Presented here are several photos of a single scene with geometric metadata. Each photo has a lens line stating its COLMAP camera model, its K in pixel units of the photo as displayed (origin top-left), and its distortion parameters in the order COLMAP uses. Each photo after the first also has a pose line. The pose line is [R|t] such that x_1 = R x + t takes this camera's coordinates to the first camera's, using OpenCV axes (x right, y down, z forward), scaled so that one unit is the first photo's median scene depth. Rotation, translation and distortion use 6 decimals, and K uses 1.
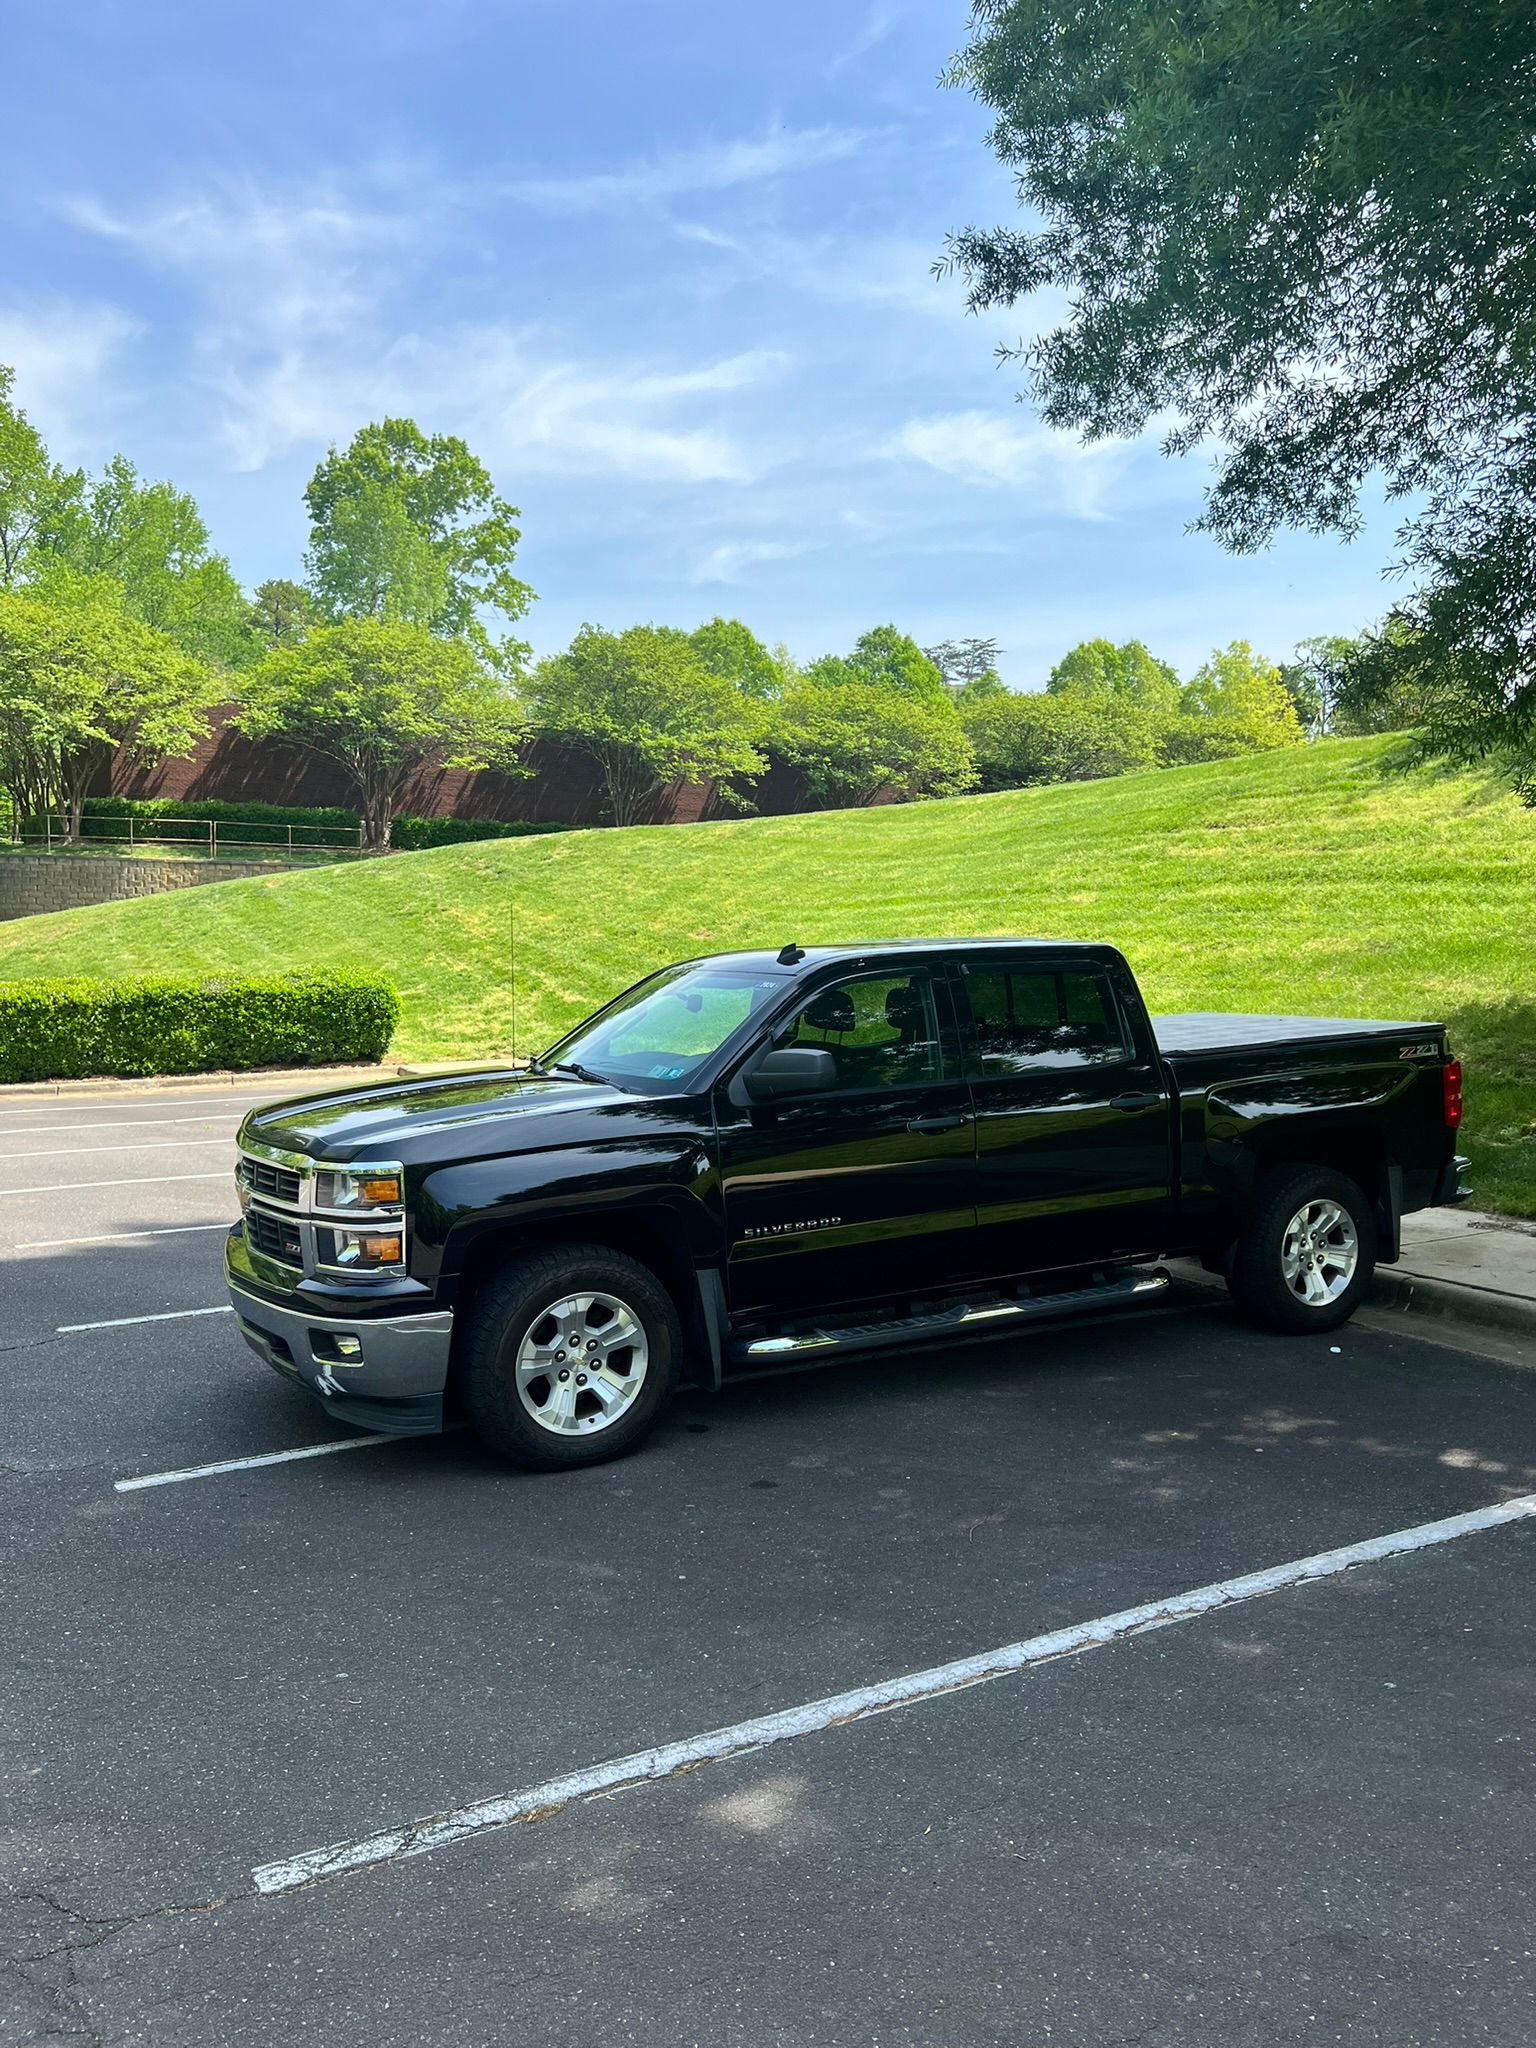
lens RADIAL K [[1528.2, 0, 773.2], [0, 1528.2, 1059.3], [0, 0, 1]] dist [0.056870, -0.057793]
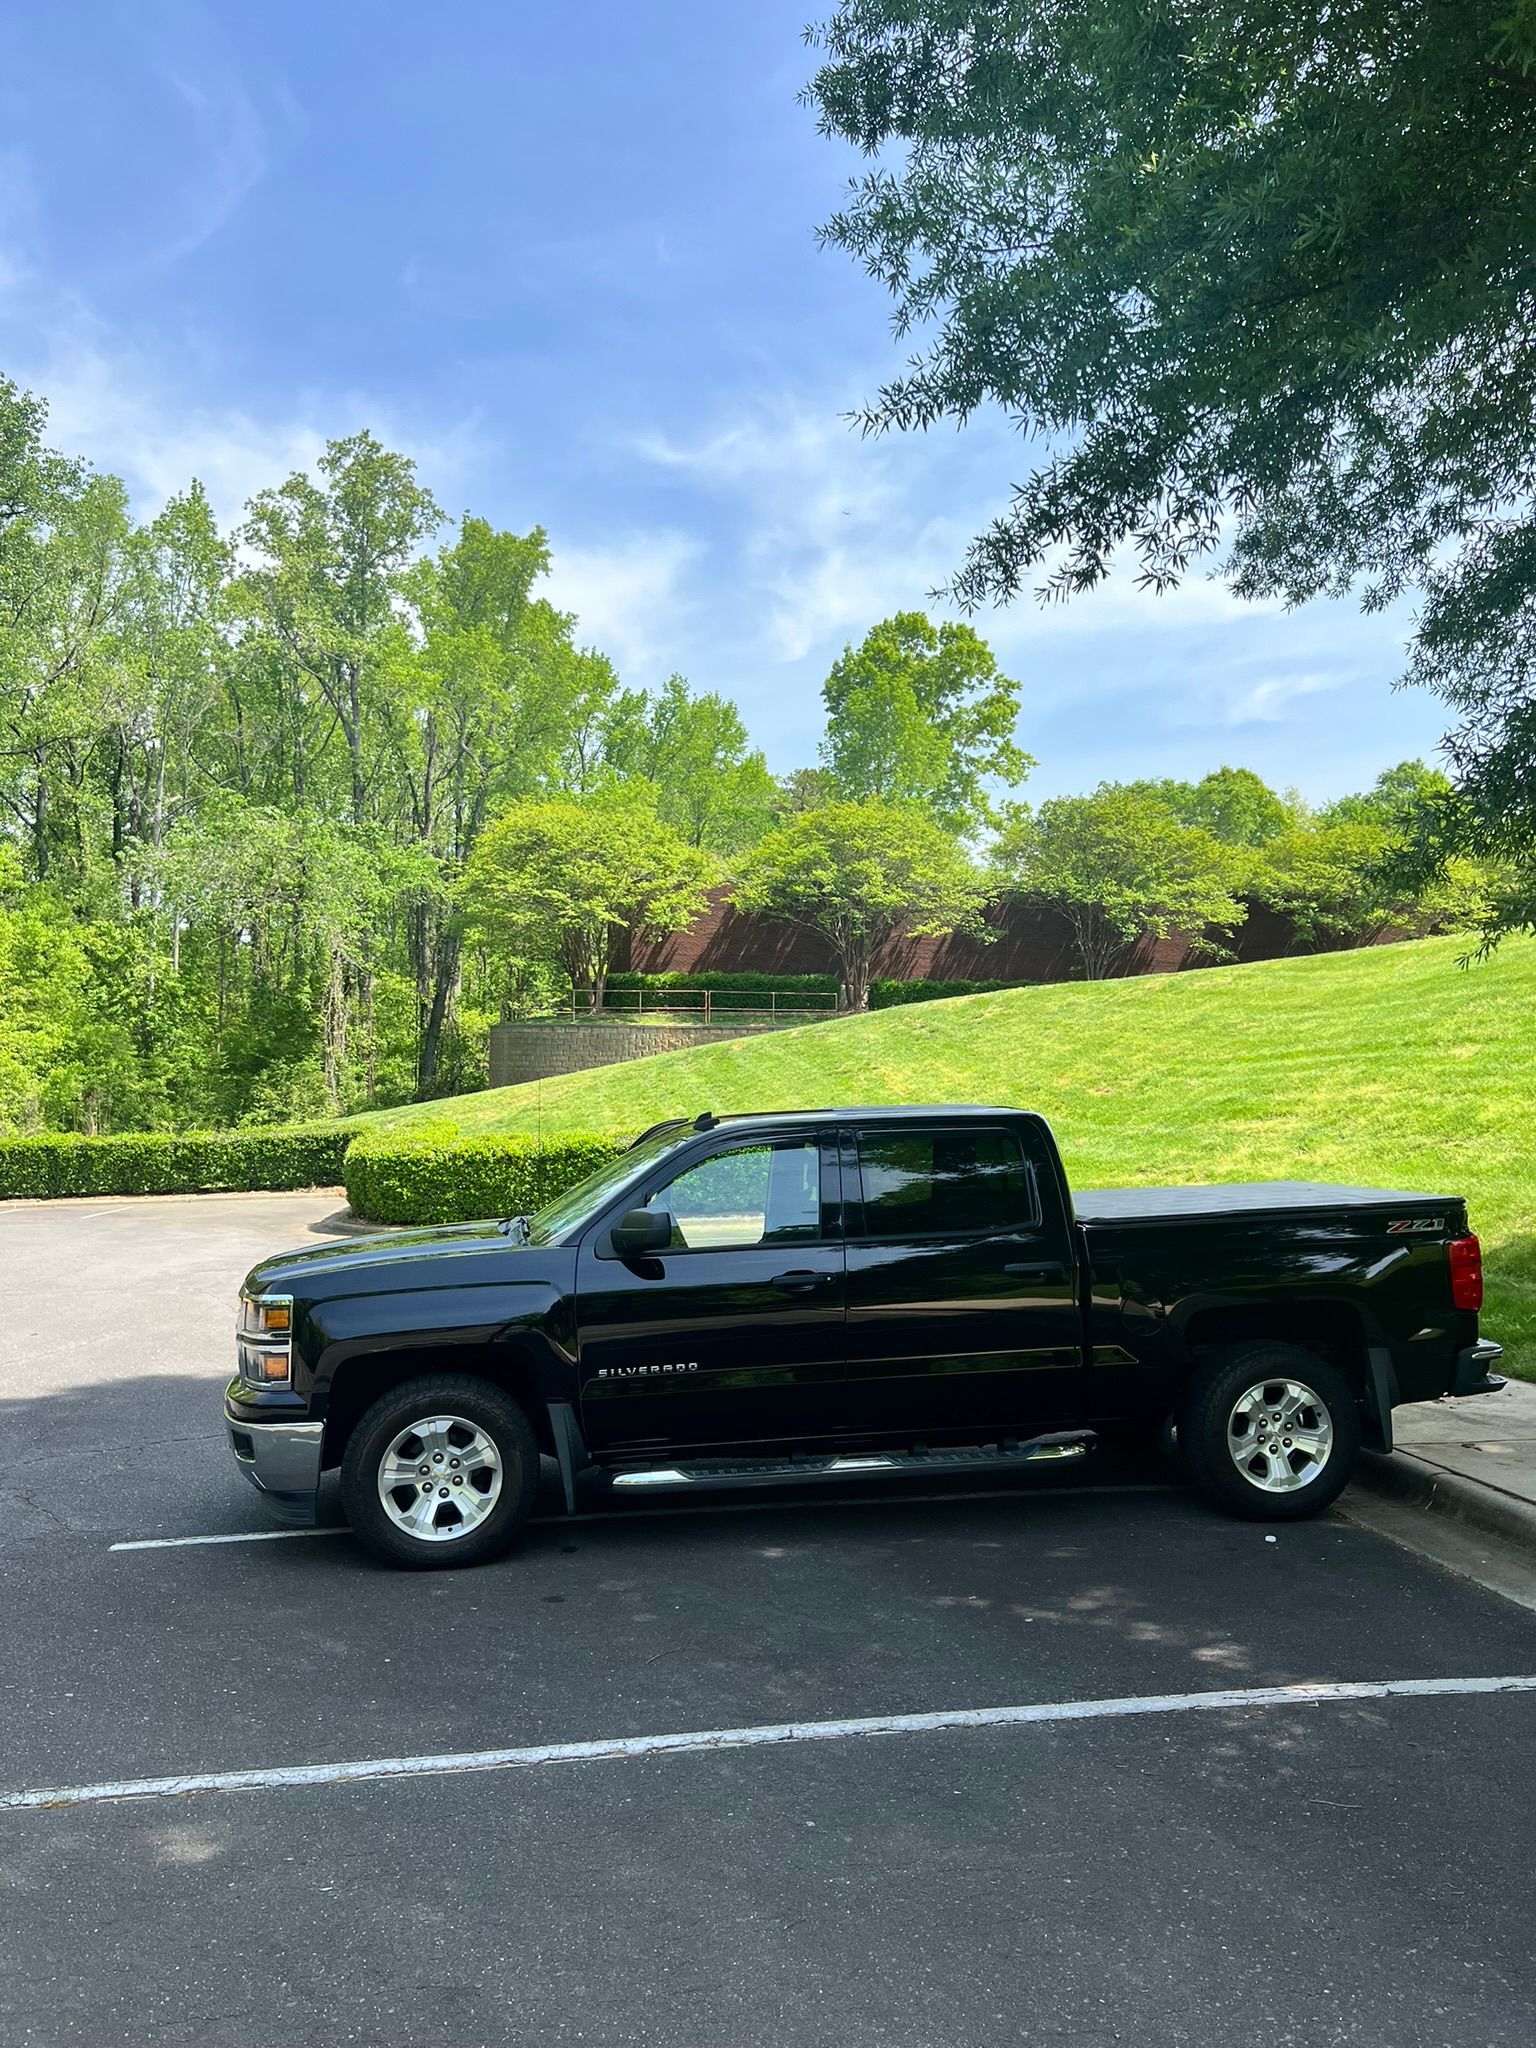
lens RADIAL K [[1528.2, 0, 773.9], [0, 1528.2, 1034.8], [0, 0, 1]] dist [0.056870, -0.057793]
pose [[0.939035, -0.019089, -0.343292, 0.087439], [-0.020547, 0.993557, -0.111452, -0.001967], [0.343208, 0.111711, 0.932593, -0.007190]]
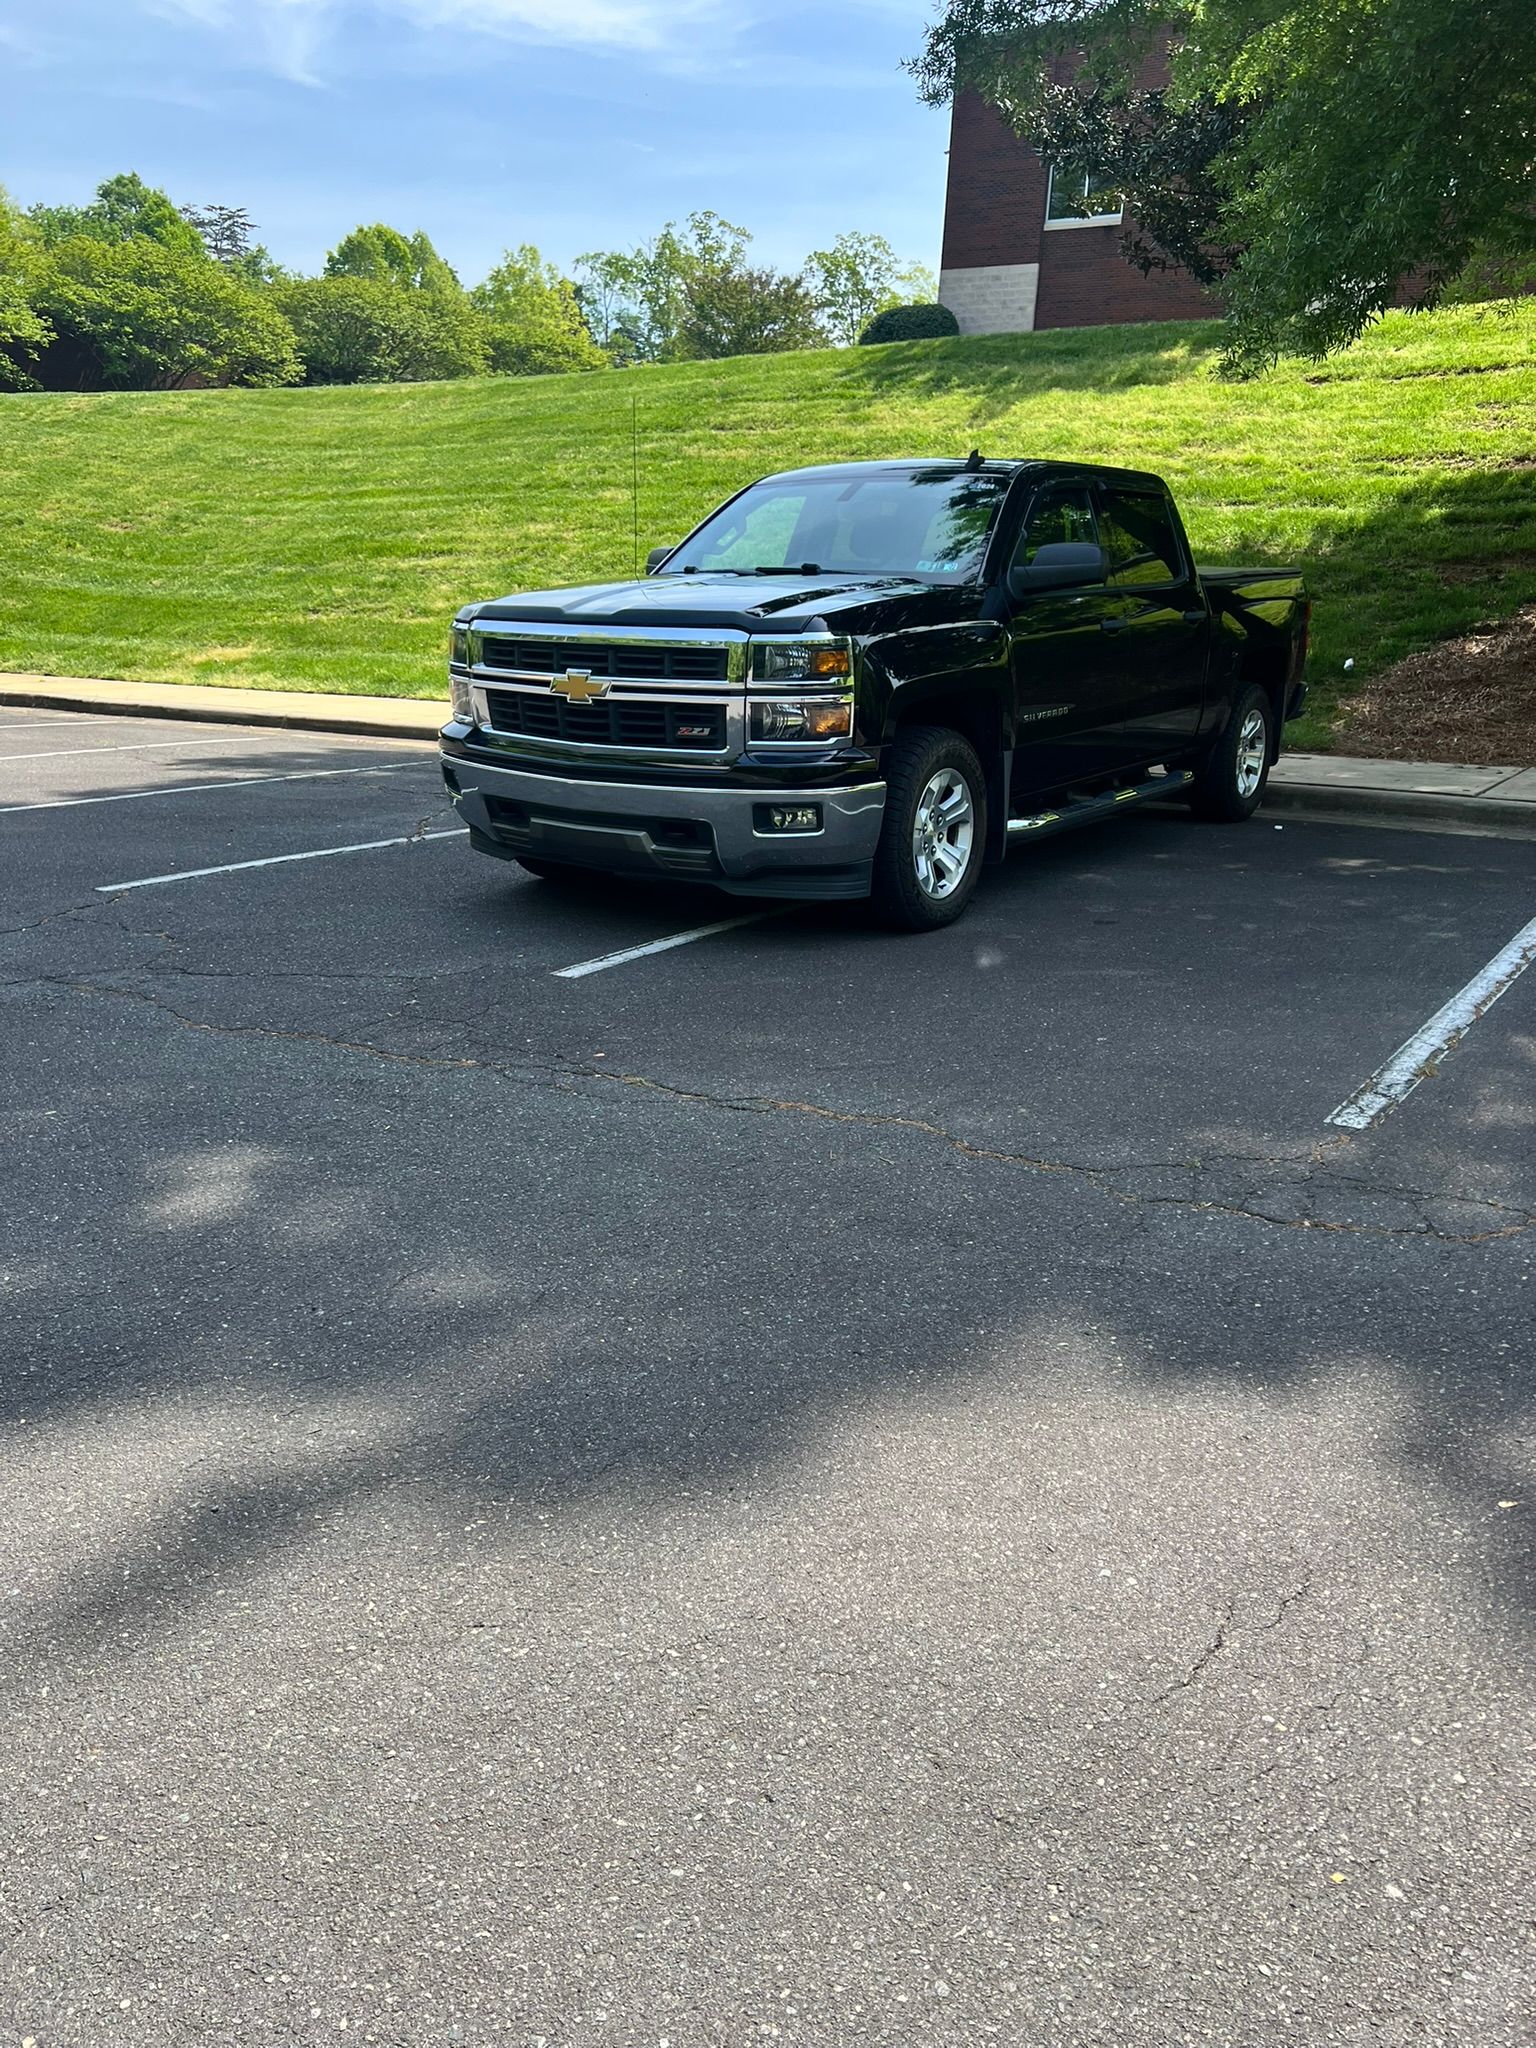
lens RADIAL K [[1534.4, 0, 773.0], [0, 1534.4, 1028.3], [0, 0, 1]] dist [0.047509, -0.055306]
pose [[0.893463, -0.103705, 0.436999, -0.121493], [0.011545, 0.977959, 0.208476, 0.017563], [-0.448988, -0.181220, 0.874968, 0.011765]]
